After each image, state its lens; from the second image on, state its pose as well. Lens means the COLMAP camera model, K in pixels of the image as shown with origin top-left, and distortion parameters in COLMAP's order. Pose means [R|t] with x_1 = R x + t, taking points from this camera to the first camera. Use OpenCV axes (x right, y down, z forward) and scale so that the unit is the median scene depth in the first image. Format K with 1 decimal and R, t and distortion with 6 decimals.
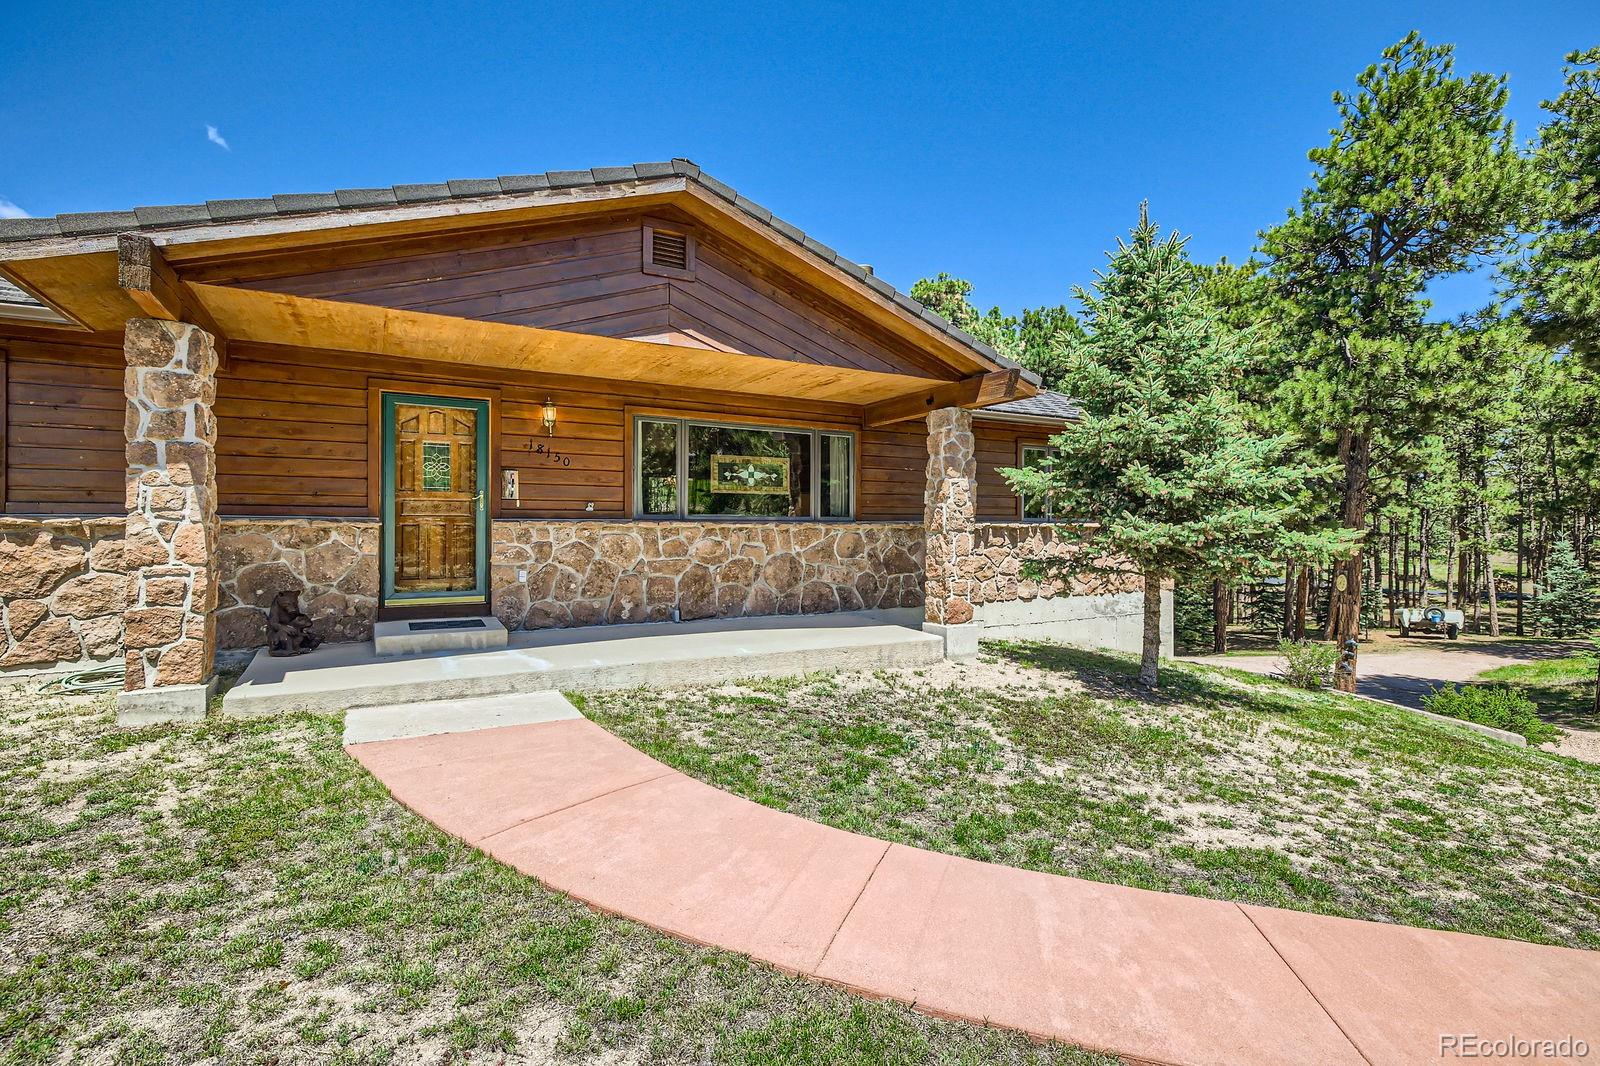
lens RADIAL K [[779.1, 0, 801.4], [0, 779.1, 523.9], [0, 0, 1]] dist [0.006572, -0.001089]
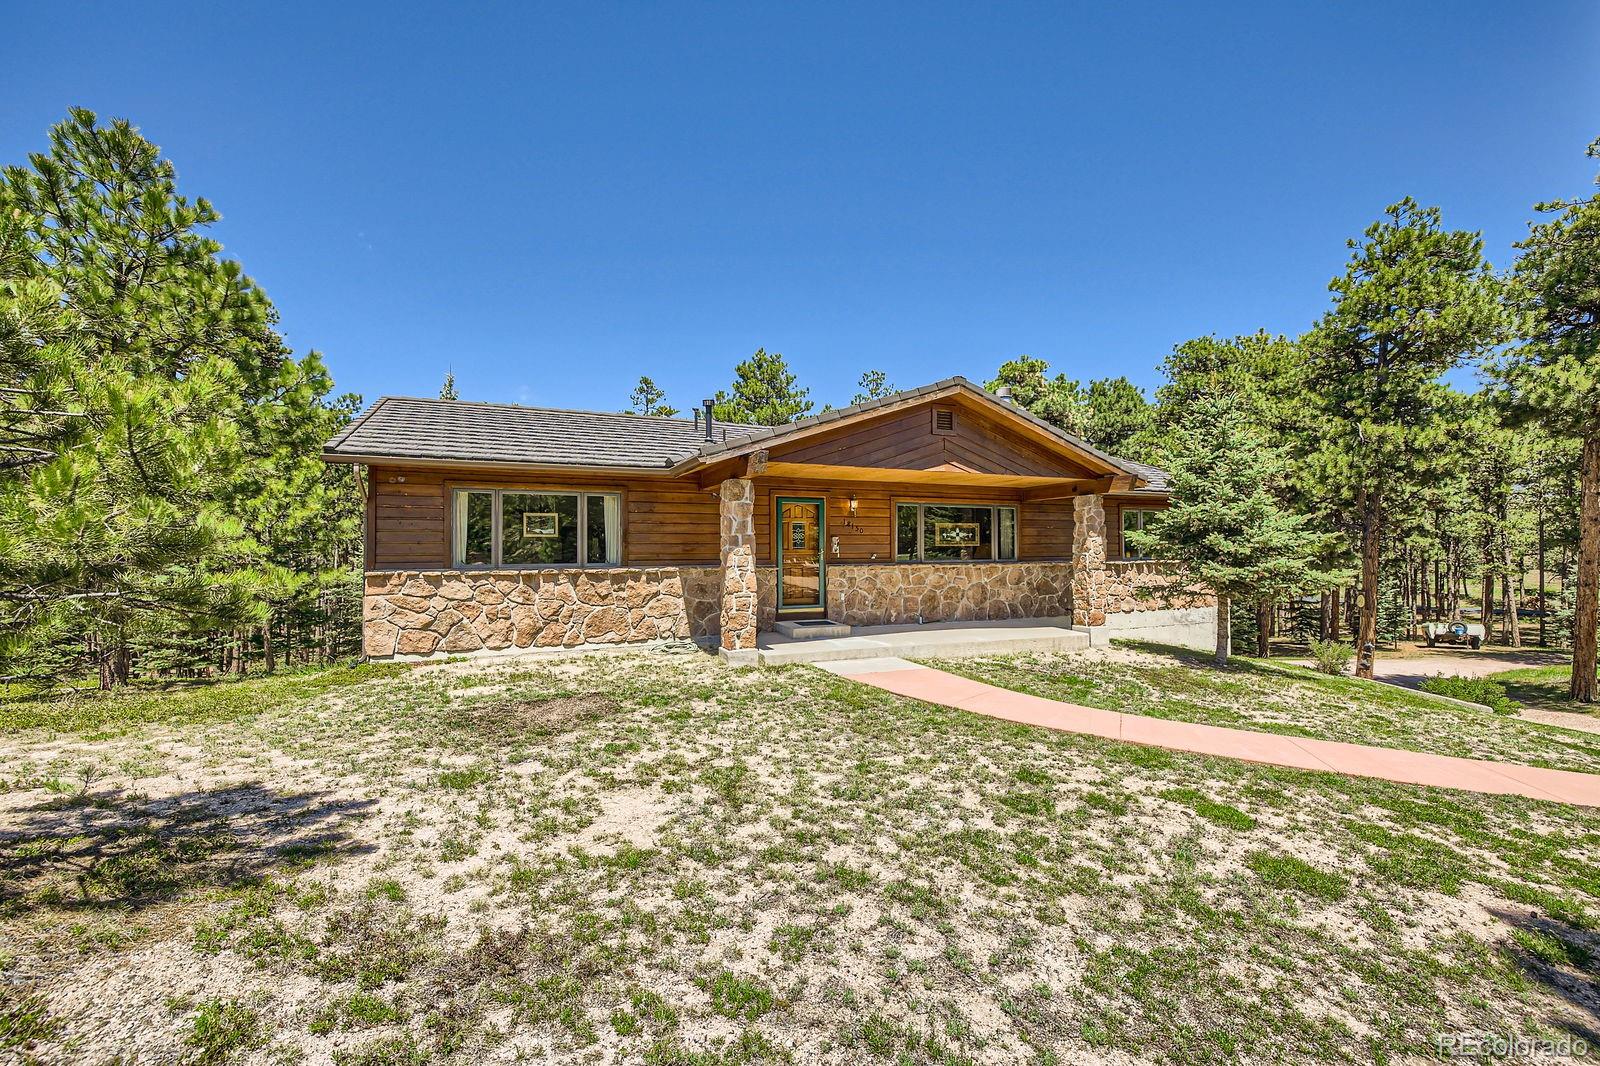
lens RADIAL K [[675.4, 0, 795.7], [0, 675.4, 539.4], [0, 0, 1]] dist [0.001774, -0.000236]
pose [[0.993987, -0.008460, -0.109175, -0.273705], [0.006934, 0.999873, -0.014345, -0.038408], [0.109282, 0.013502, 0.993919, -0.490572]]
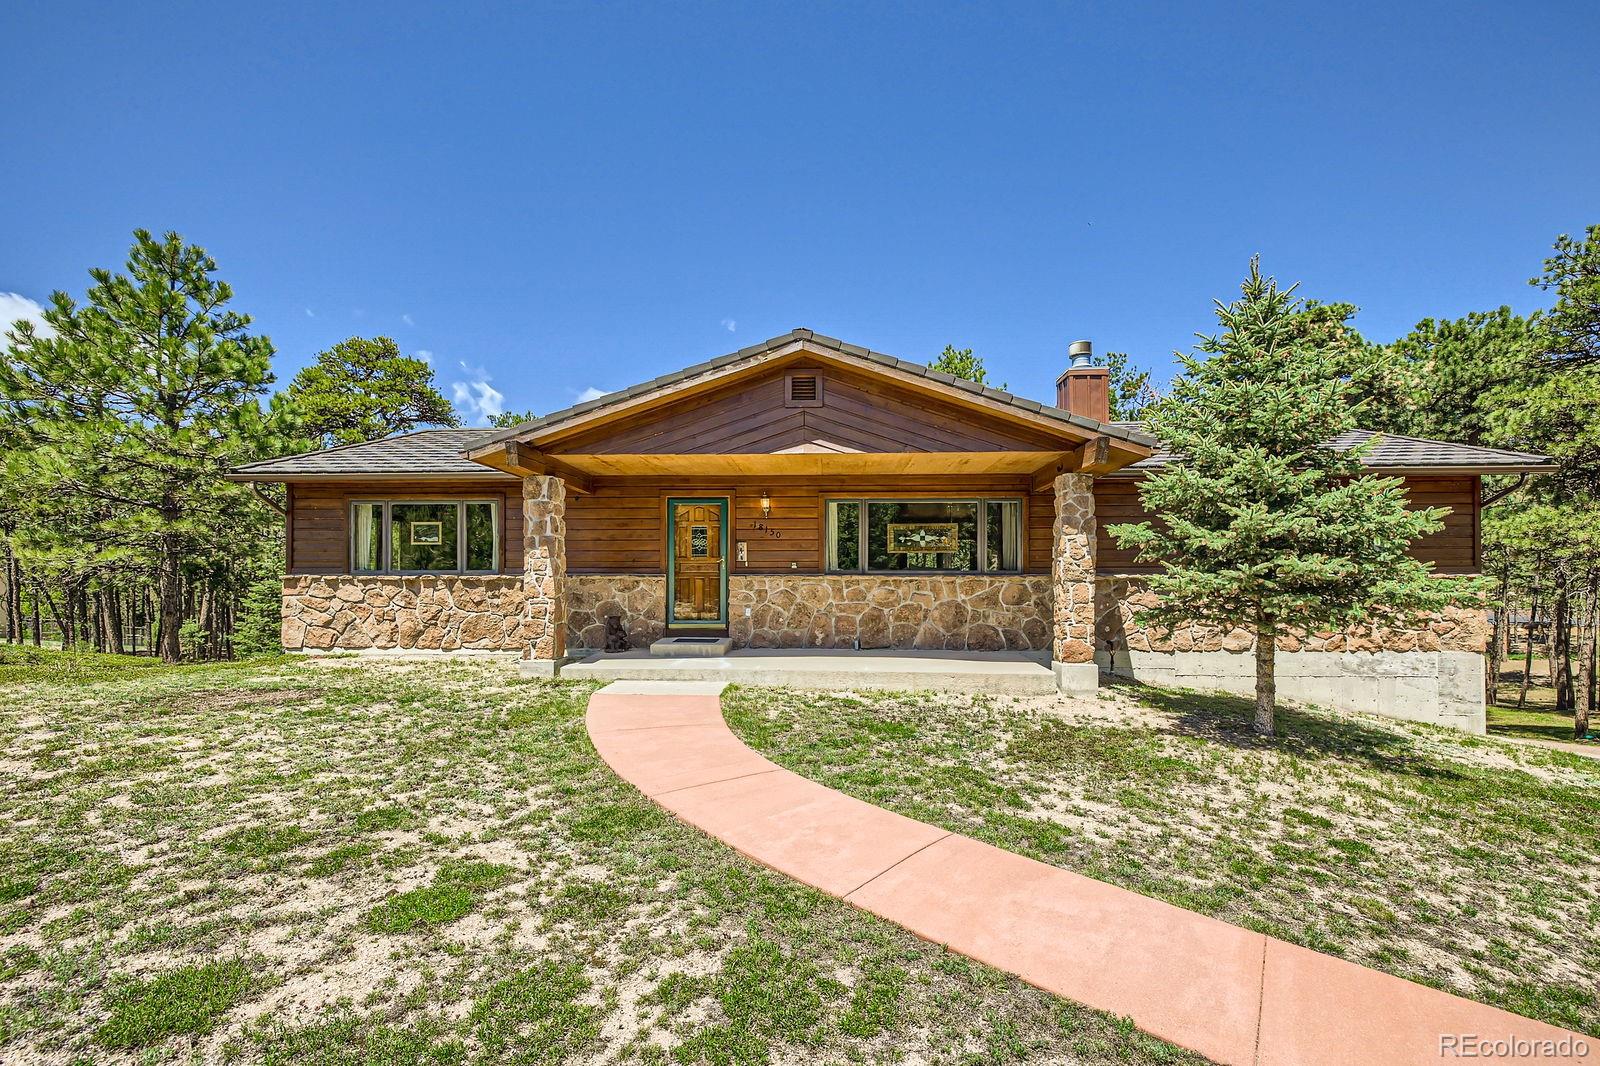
lens RADIAL K [[705.0, 0, 770.9], [0, 705.0, 578.1], [0, 0, 1]] dist [0.004735, 0.000044]
pose [[0.838481, -0.006437, -0.544892, 0.390746], [0.004058, 0.999976, -0.005568, 0.008353], [0.544915, 0.002458, 0.838488, -0.108309]]
